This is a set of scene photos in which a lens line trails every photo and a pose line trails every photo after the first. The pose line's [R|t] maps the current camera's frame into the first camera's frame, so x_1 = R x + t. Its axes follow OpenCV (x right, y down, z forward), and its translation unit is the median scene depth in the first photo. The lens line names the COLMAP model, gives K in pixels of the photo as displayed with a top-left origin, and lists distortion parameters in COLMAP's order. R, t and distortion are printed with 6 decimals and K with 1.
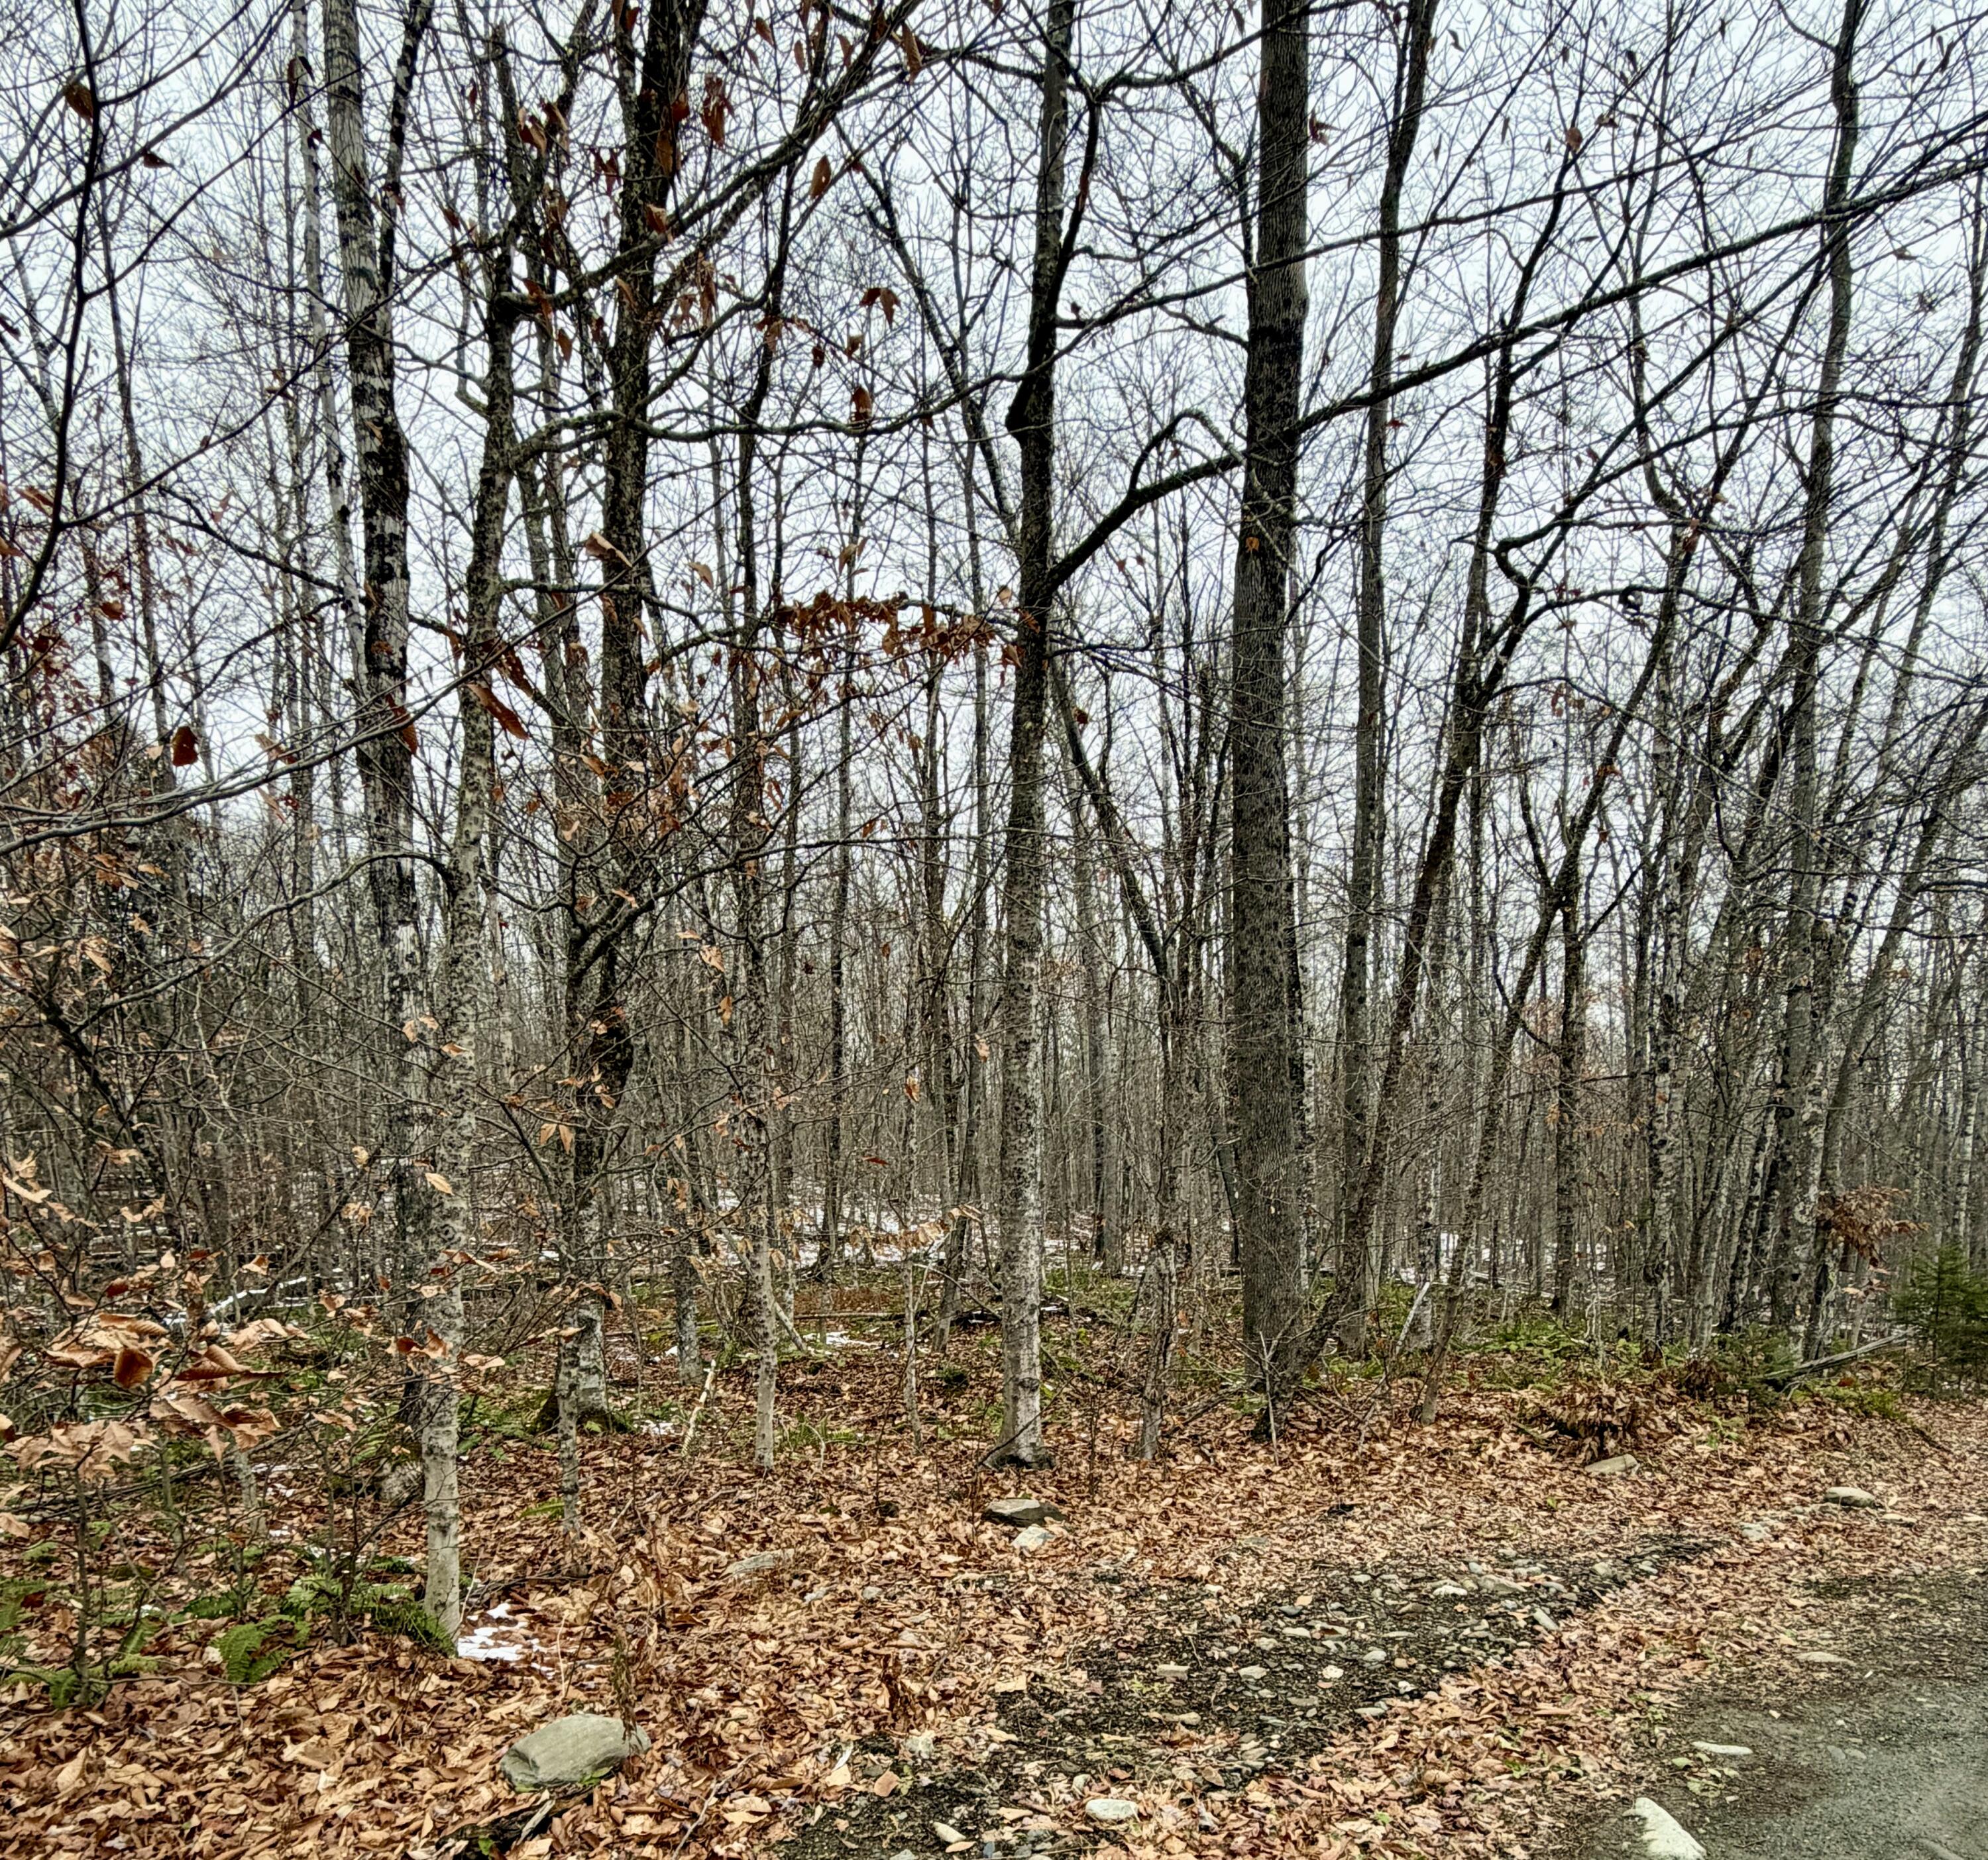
lens RADIAL K [[1348.0, 0, 989.3], [0, 1348.0, 1322.1], [0, 0, 1]] dist [-0.001232, -0.006842]
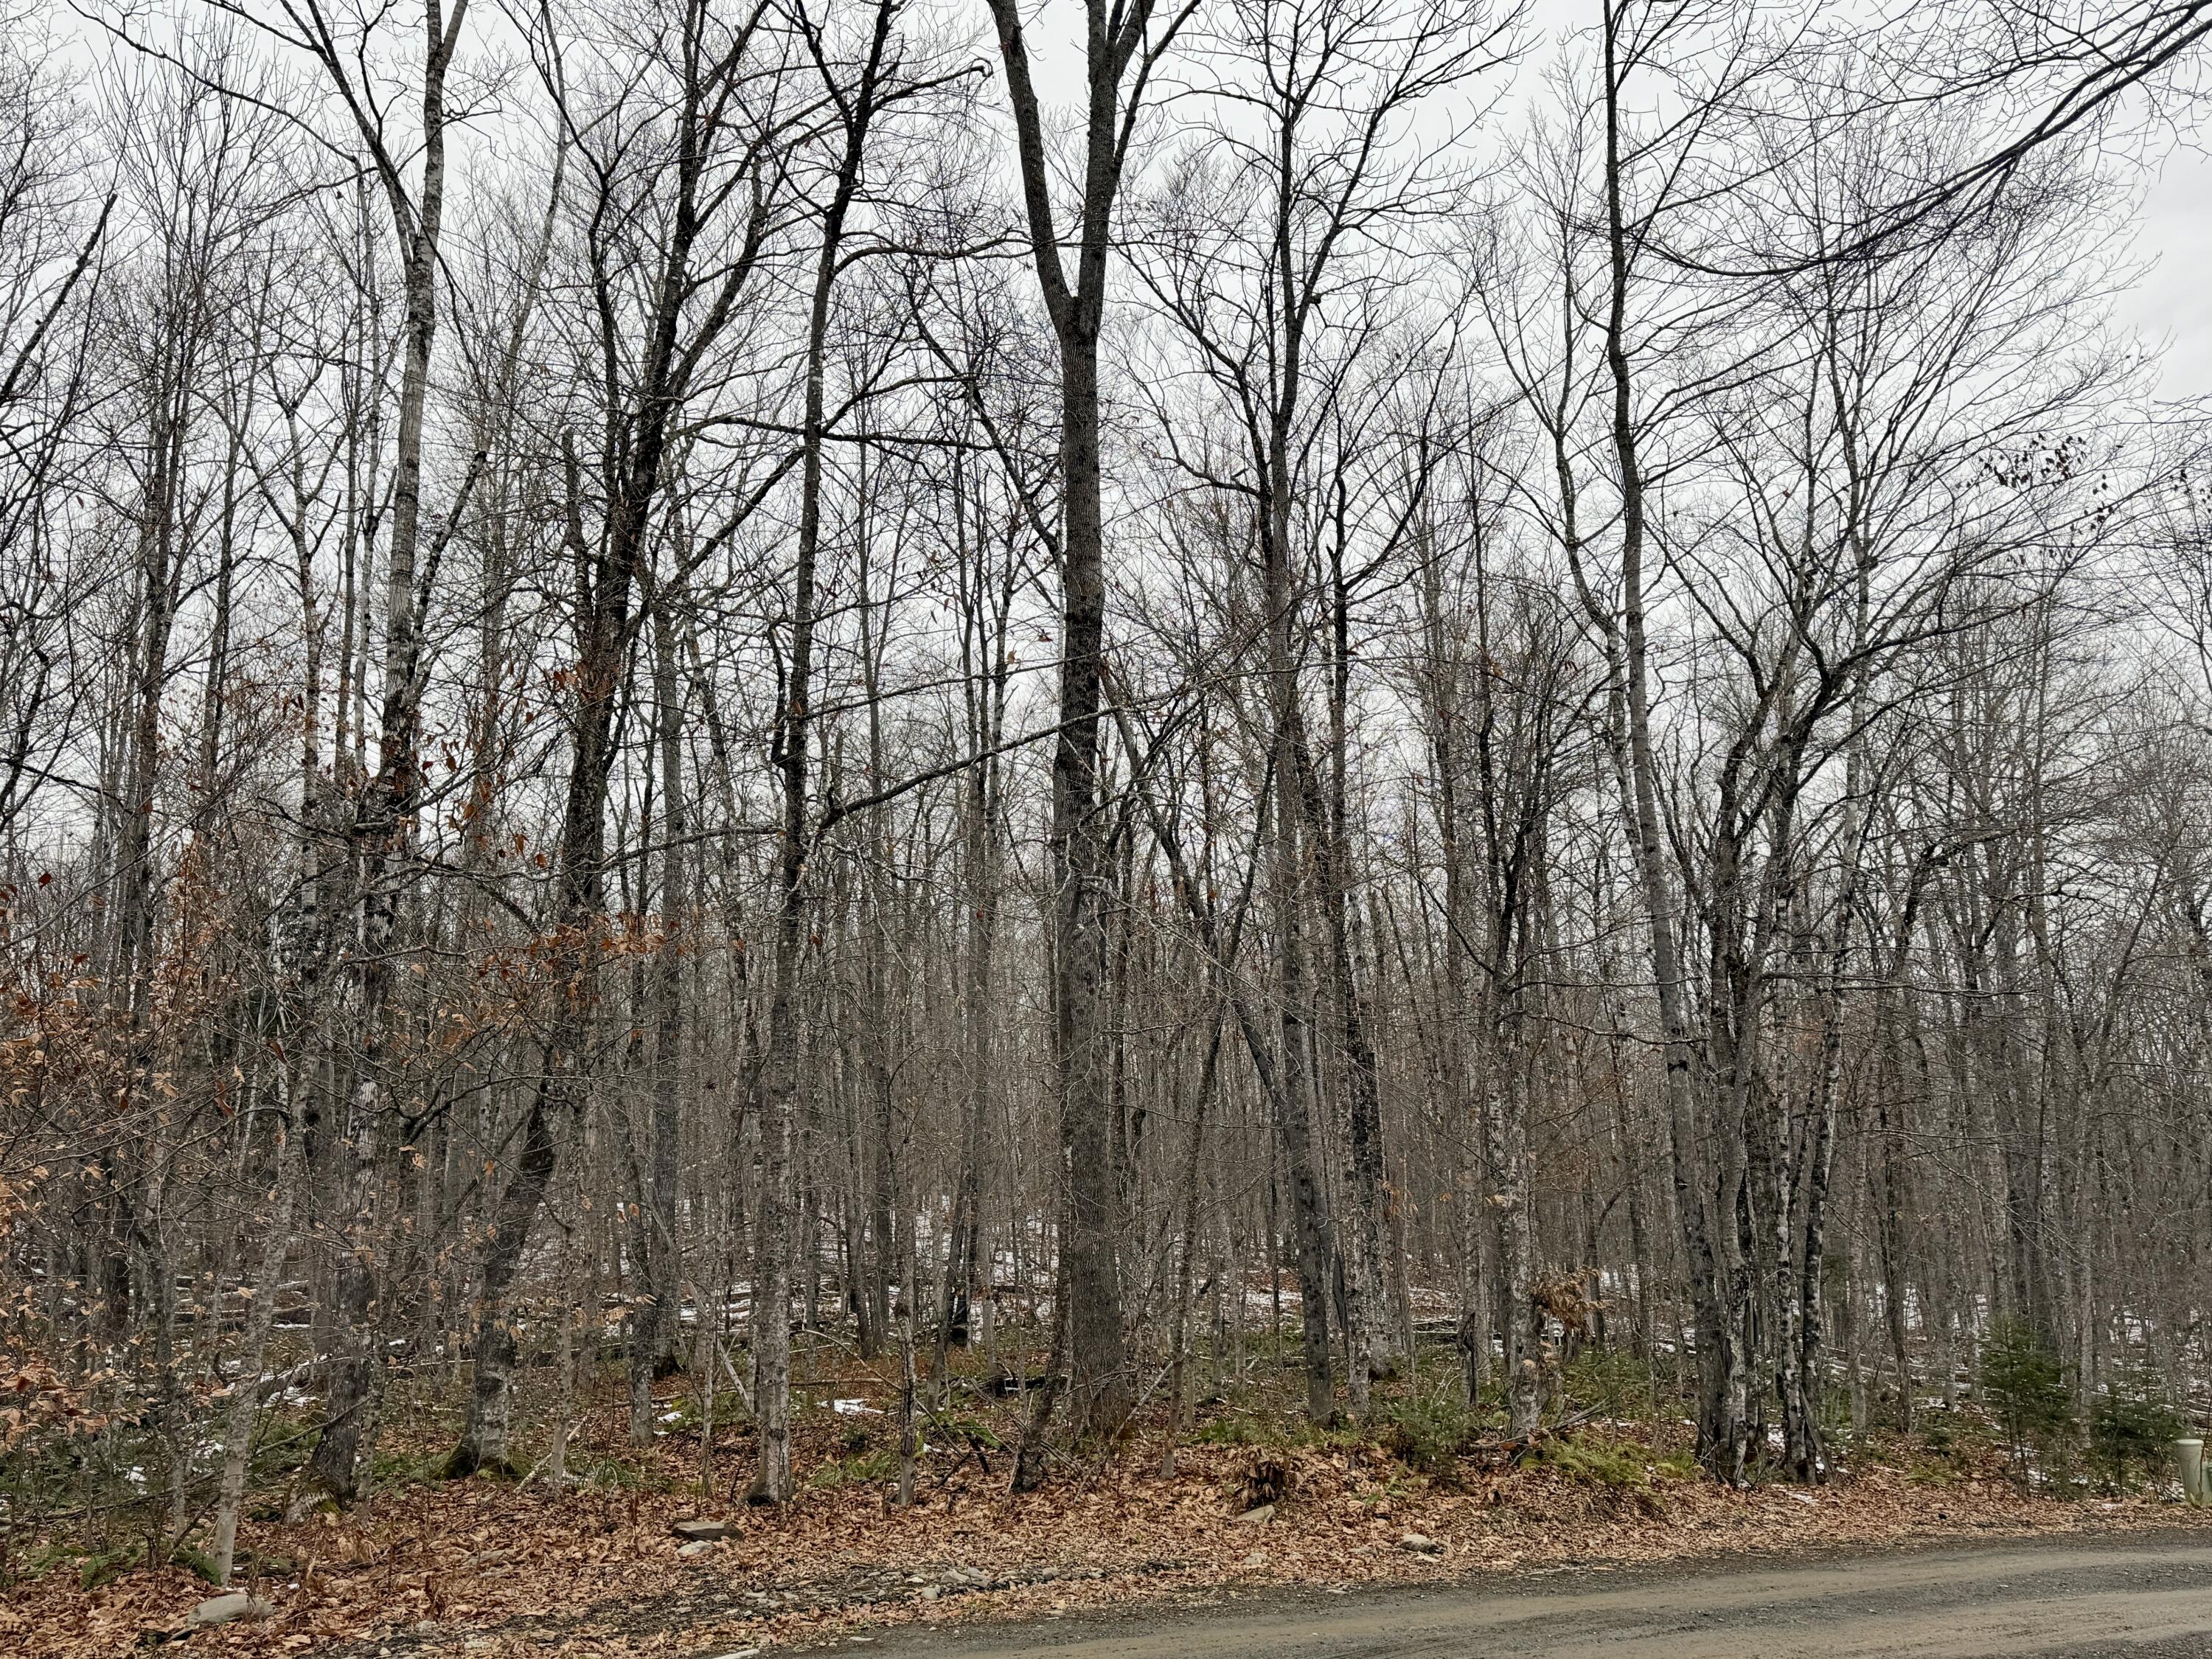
lens RADIAL K [[1692.0, 0, 1106.0], [0, 1692.0, 829.5], [0, 0, 1]] dist [0.048679, -0.046842]
pose [[0.990703, -0.032389, -0.132133, 0.763617], [-0.011535, 0.947751, -0.318803, 0.019585], [0.135555, 0.317363, 0.938566, -0.863110]]
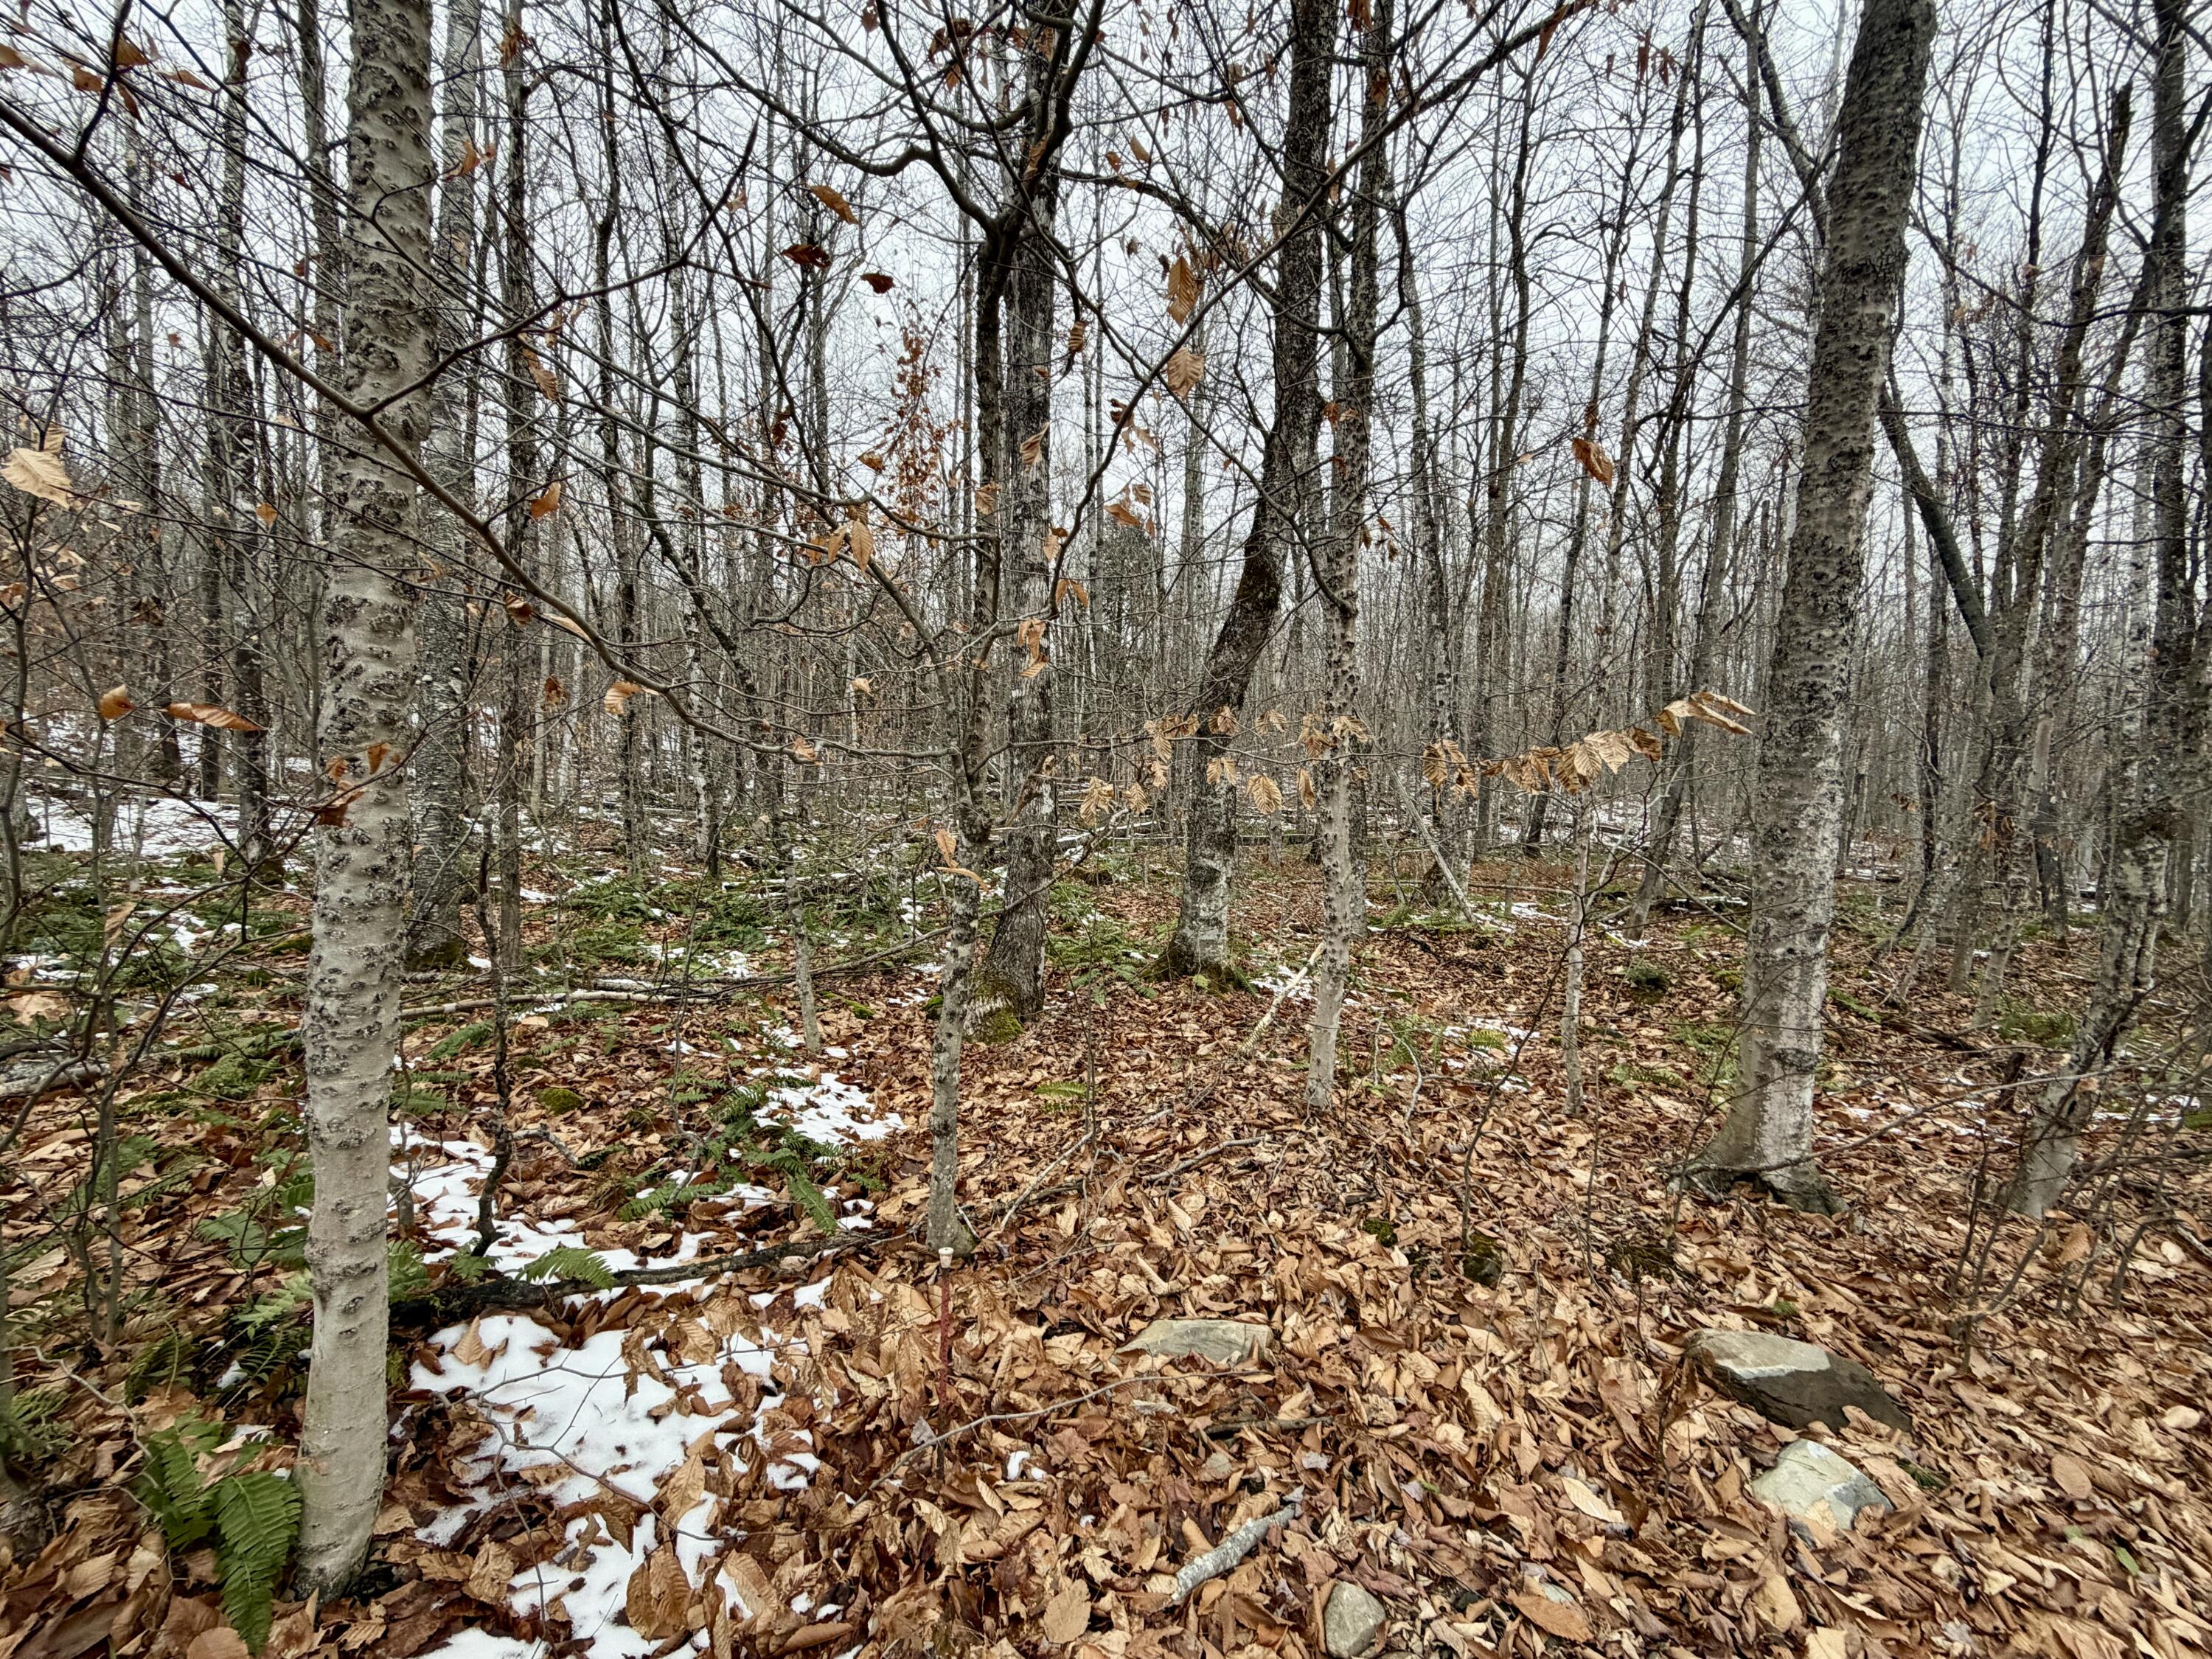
lens RADIAL K [[885.0, 0, 1106.0], [0, 885.0, 829.5], [0, 0, 1]] dist [0.005329, 0.000329]
pose [[0.831056, 0.077237, -0.550799, -0.018399], [-0.101437, 0.994750, -0.013559, -0.023296], [0.546860, 0.067140, 0.834528, 0.690775]]
